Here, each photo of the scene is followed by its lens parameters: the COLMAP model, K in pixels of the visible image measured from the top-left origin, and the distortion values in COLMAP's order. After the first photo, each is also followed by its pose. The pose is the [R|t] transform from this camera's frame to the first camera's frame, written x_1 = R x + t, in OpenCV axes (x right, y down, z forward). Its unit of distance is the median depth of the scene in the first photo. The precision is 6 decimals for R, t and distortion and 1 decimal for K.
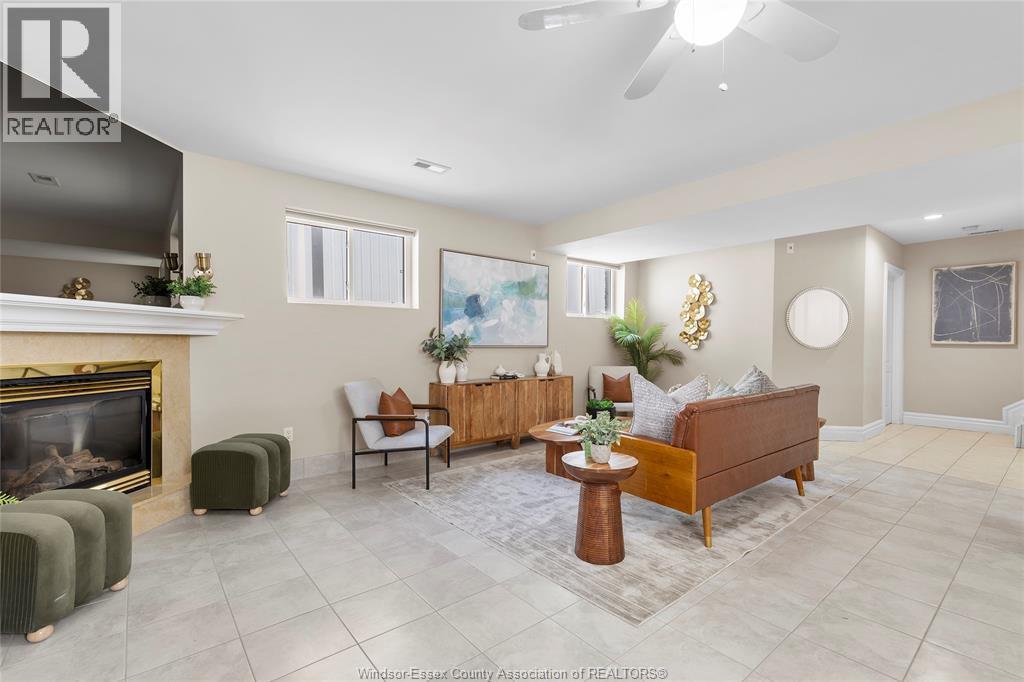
lens RADIAL K [[458.1, 0, 514.4], [0, 458.1, 344.8], [0, 0, 1]] dist [0.008487, -0.000716]
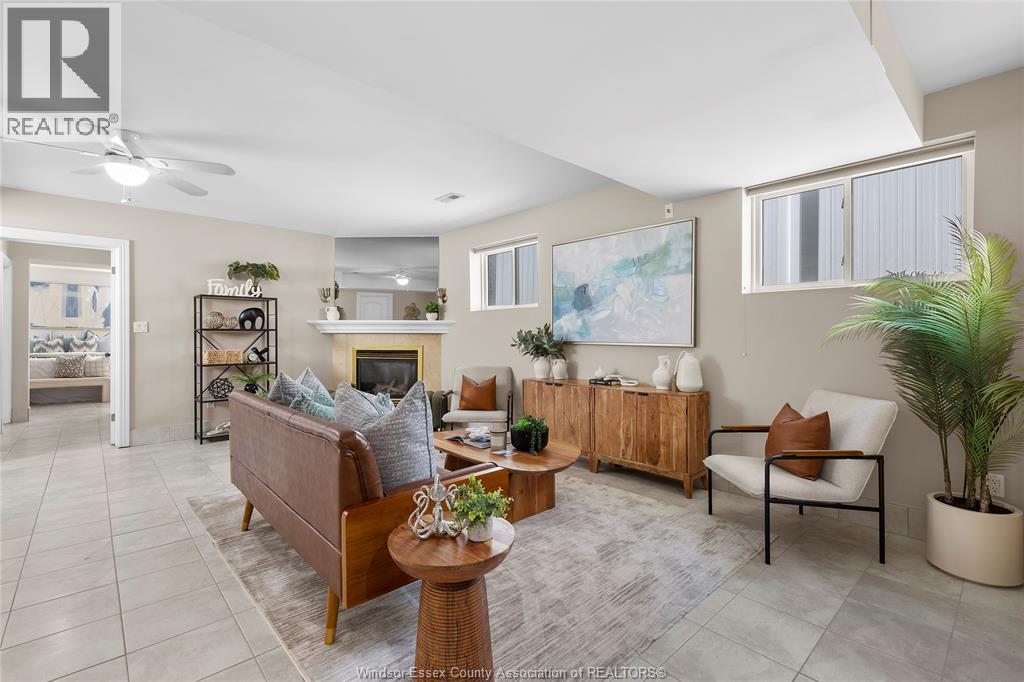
lens RADIAL K [[467.4, 0, 511.1], [0, 467.4, 334.3], [0, 0, 1]] dist [0.007323, -0.000381]
pose [[0.049826, -0.001969, -0.998756, 0.800630], [-0.006373, 0.999977, -0.002289, -0.010006], [0.998738, 0.006479, 0.049812, 0.804449]]
